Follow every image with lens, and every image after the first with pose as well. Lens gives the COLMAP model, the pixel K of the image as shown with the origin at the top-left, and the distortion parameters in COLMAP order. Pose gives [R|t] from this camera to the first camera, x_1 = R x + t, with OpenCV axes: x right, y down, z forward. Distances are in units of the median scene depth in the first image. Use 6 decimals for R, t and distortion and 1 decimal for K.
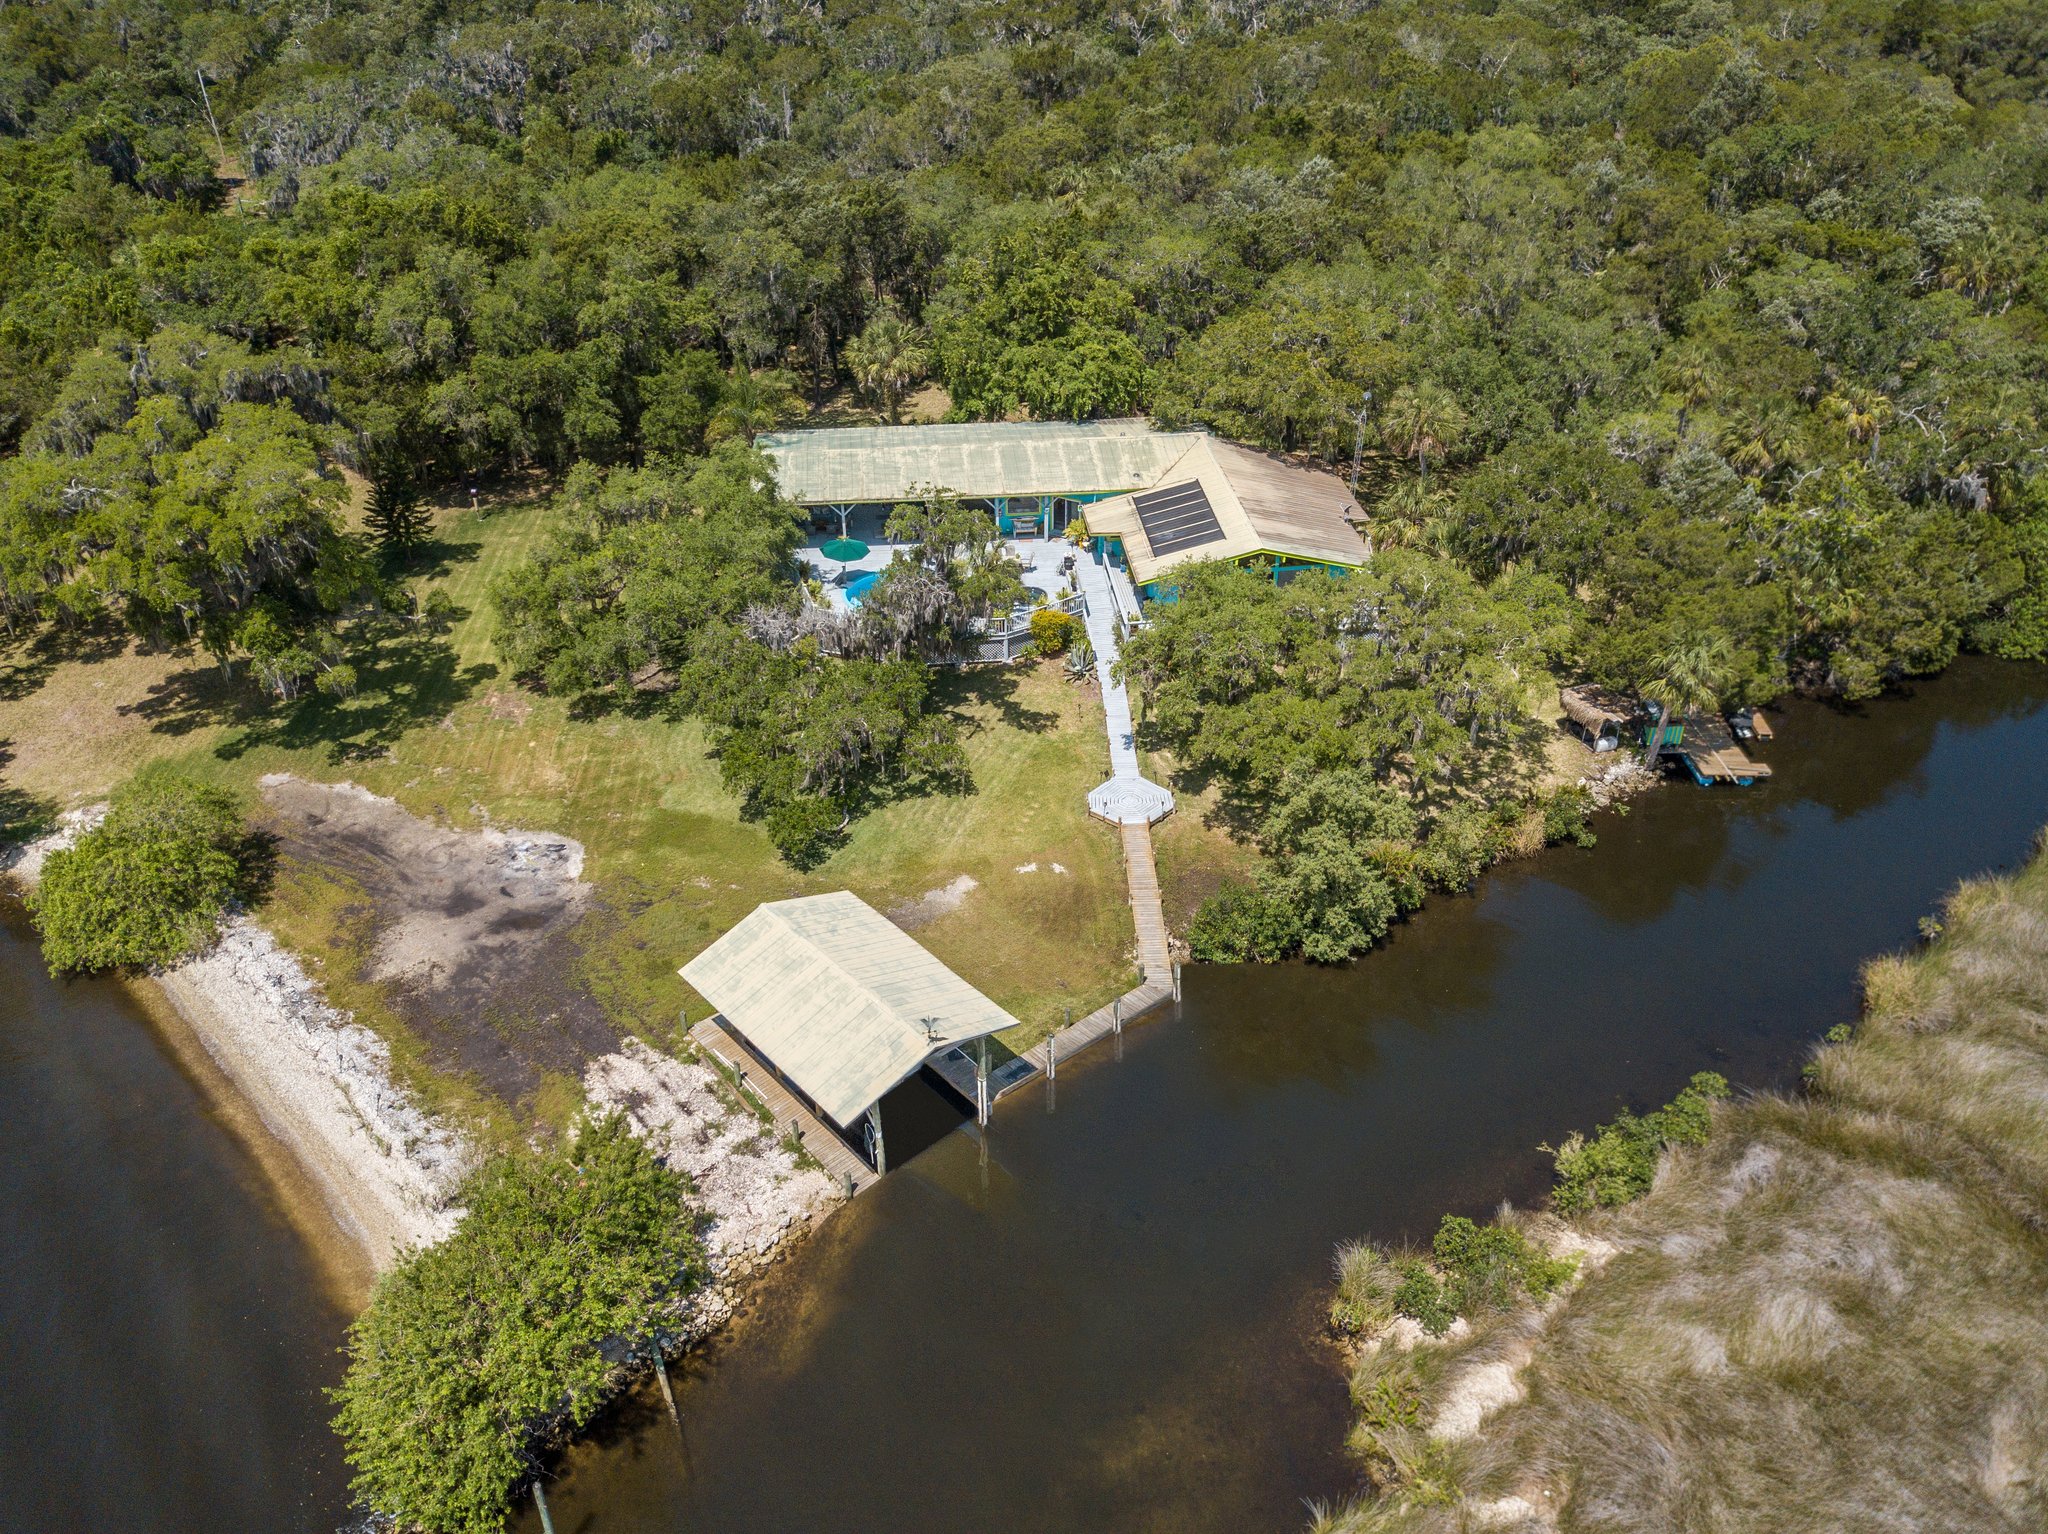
lens RADIAL K [[1646.1, 0, 1024.0], [0, 1646.1, 767.0], [0, 0, 1]] dist [0.045755, -0.042036]
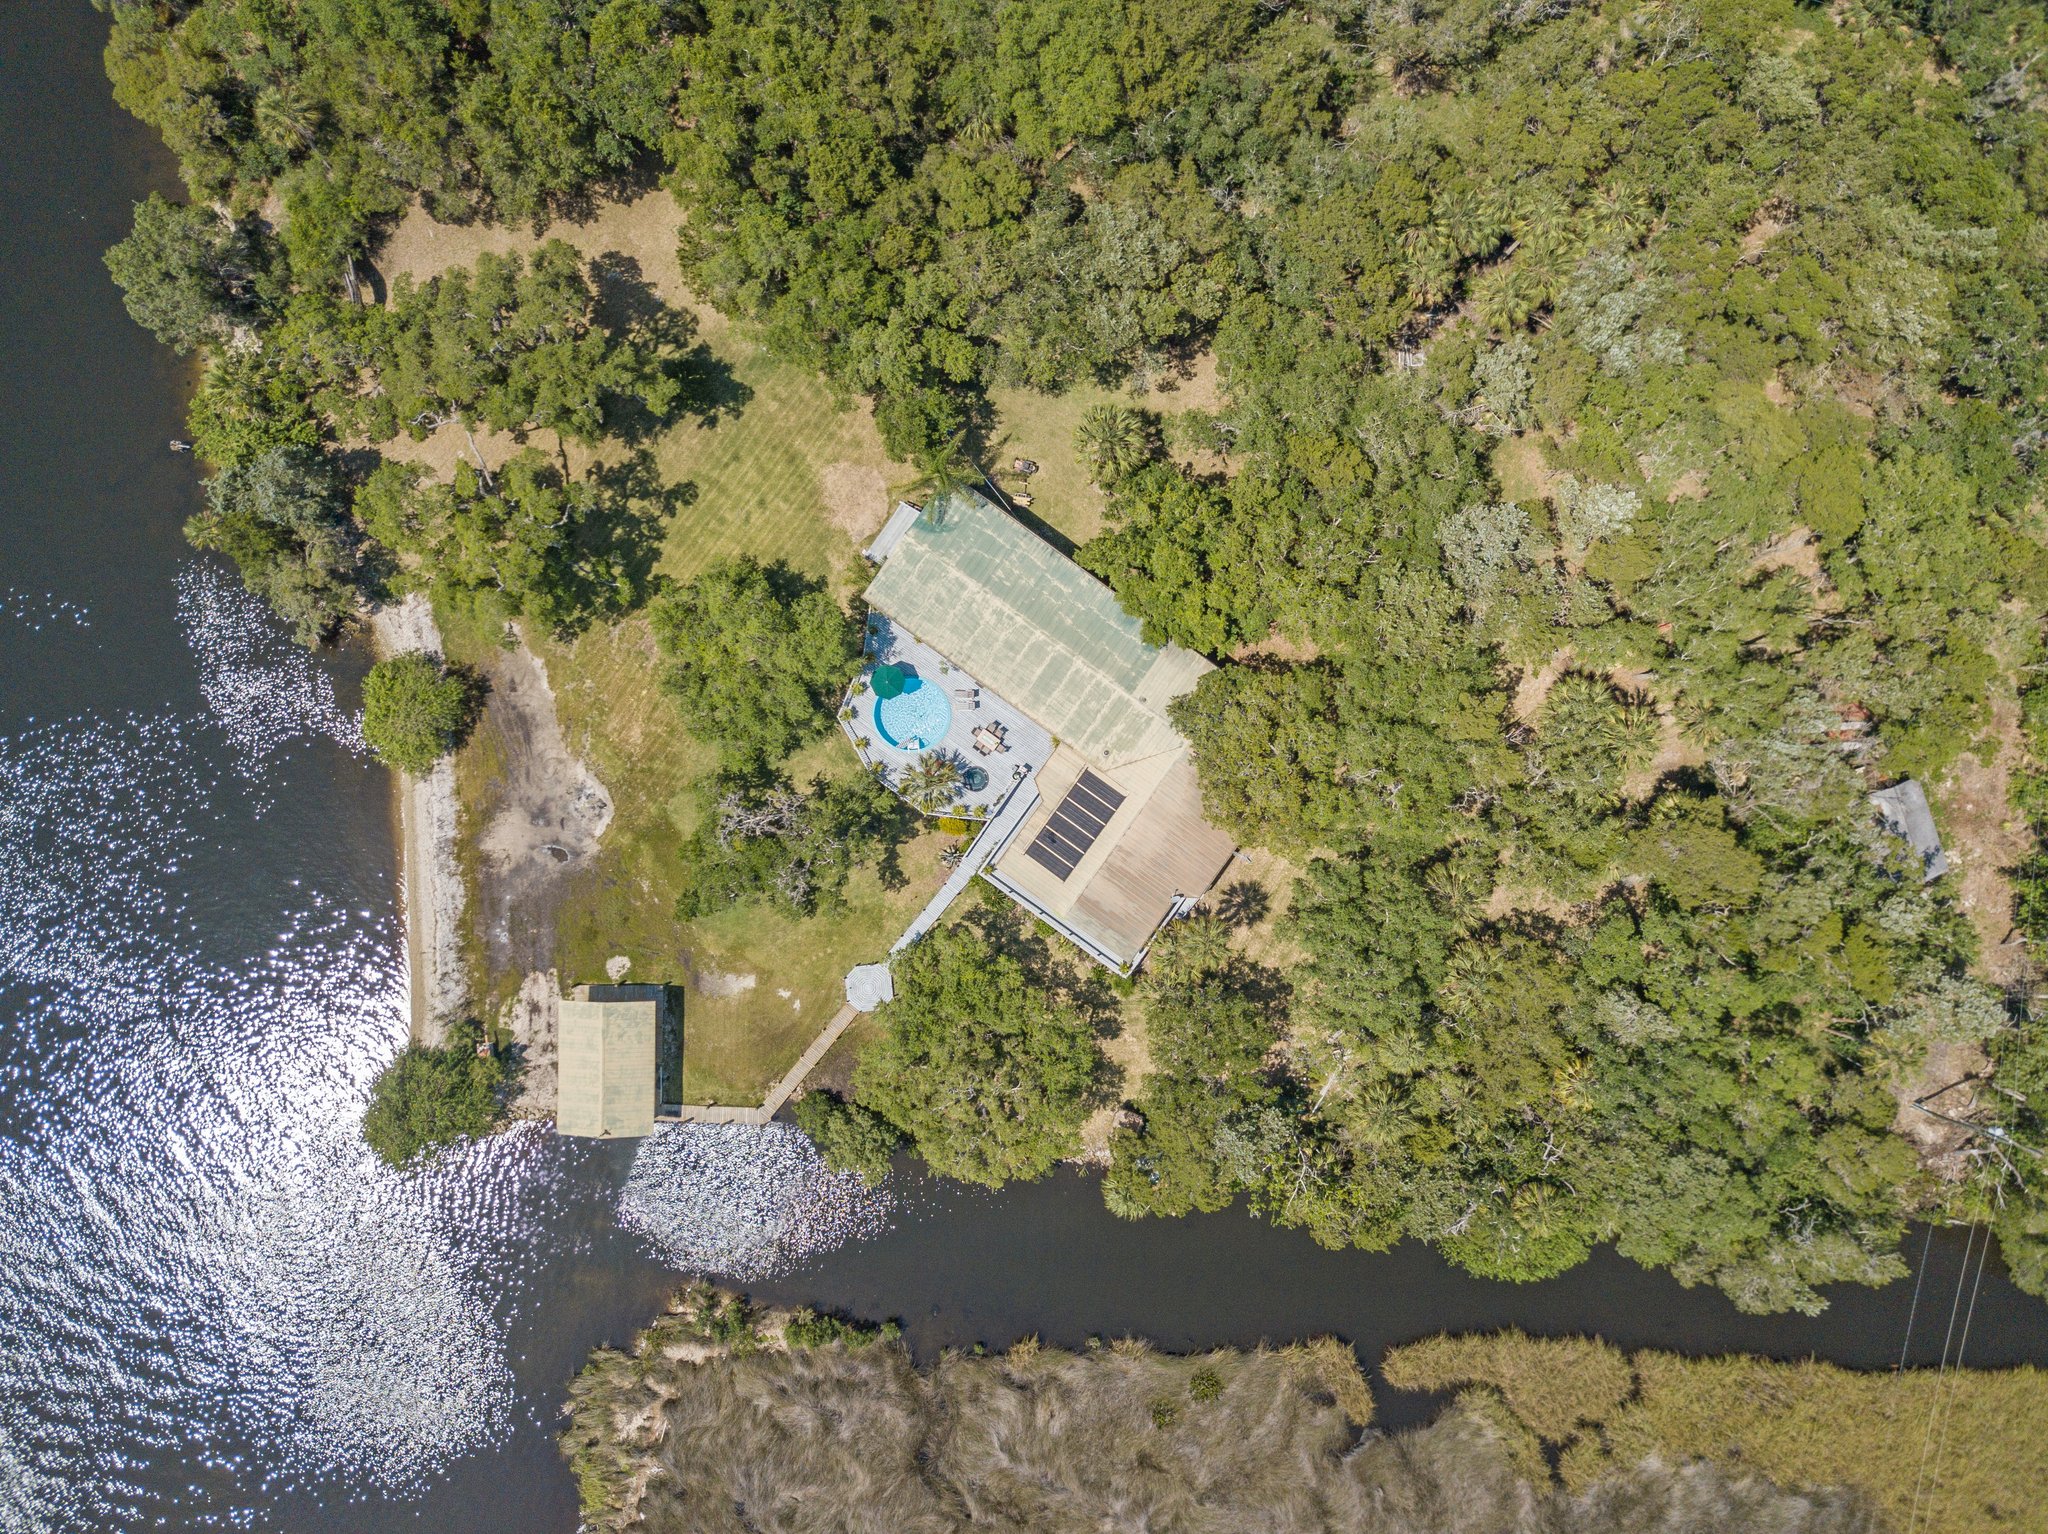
lens RADIAL K [[1646.1, 0, 1024.0], [0, 1646.1, 767.0], [0, 0, 1]] dist [0.045755, -0.042036]
pose [[0.748144, 0.663519, 0.004826, 0.022654], [-0.341554, 0.378859, 0.860121, -1.479225], [0.568878, -0.645142, 0.510068, 0.327188]]
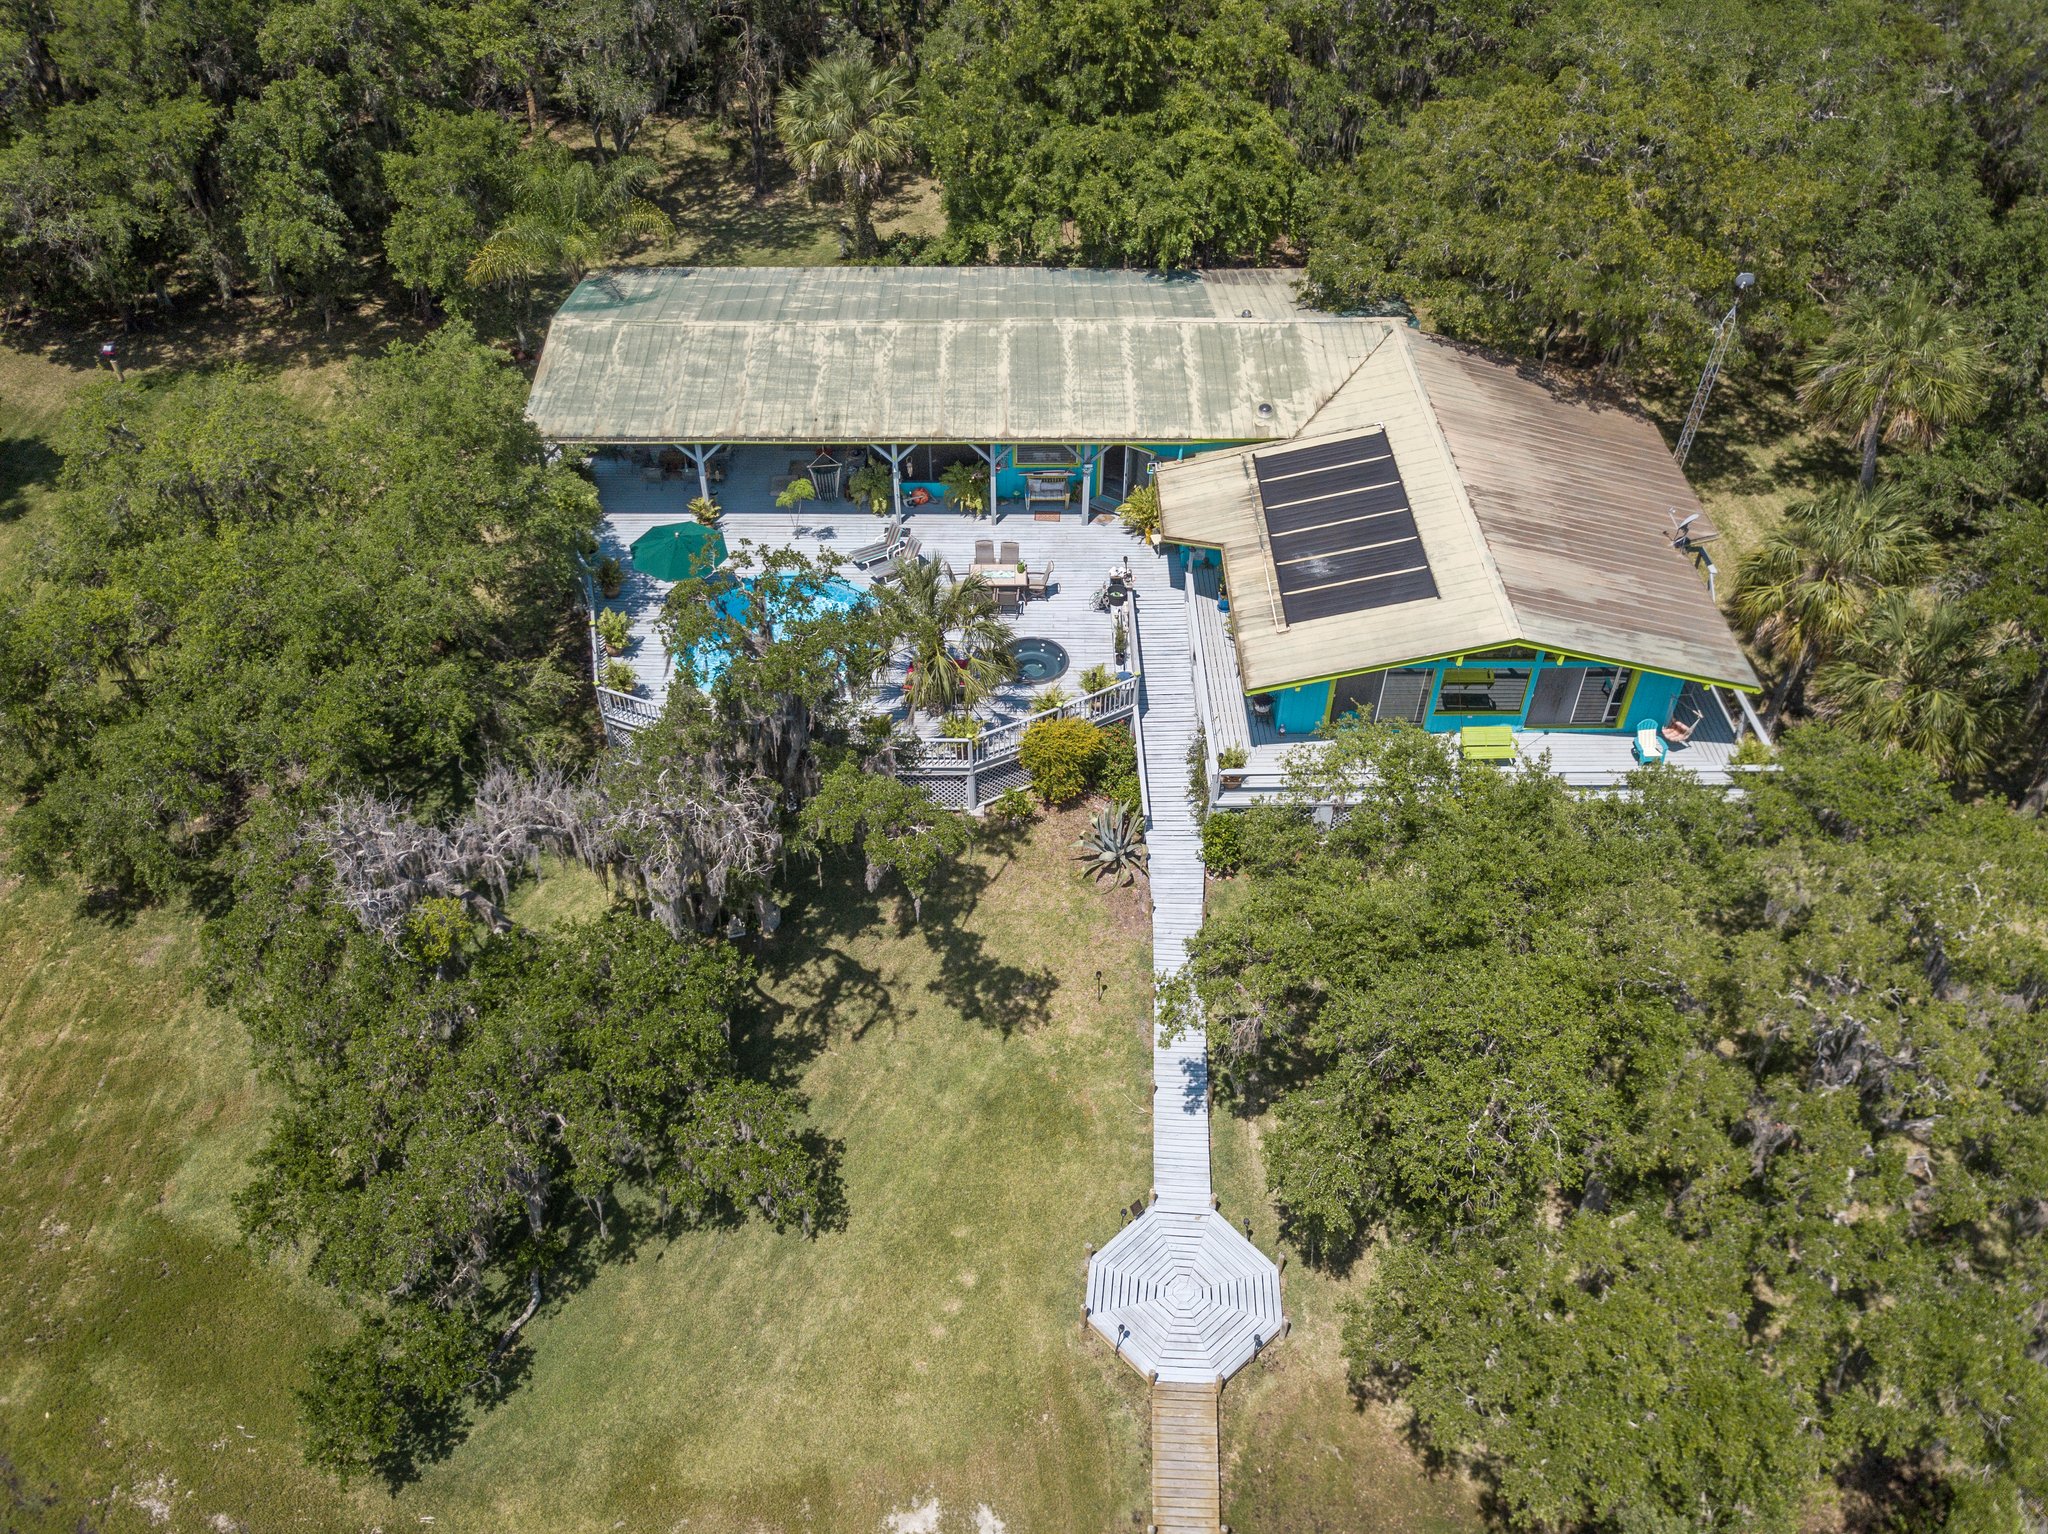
lens RADIAL K [[1646.1, 0, 1024.0], [0, 1646.1, 767.0], [0, 0, 1]] dist [0.045755, -0.042036]
pose [[0.996000, 0.067738, -0.058266, 0.035434], [-0.057153, 0.984252, 0.167279, -0.171993], [0.068680, -0.163280, 0.984186, 0.534703]]
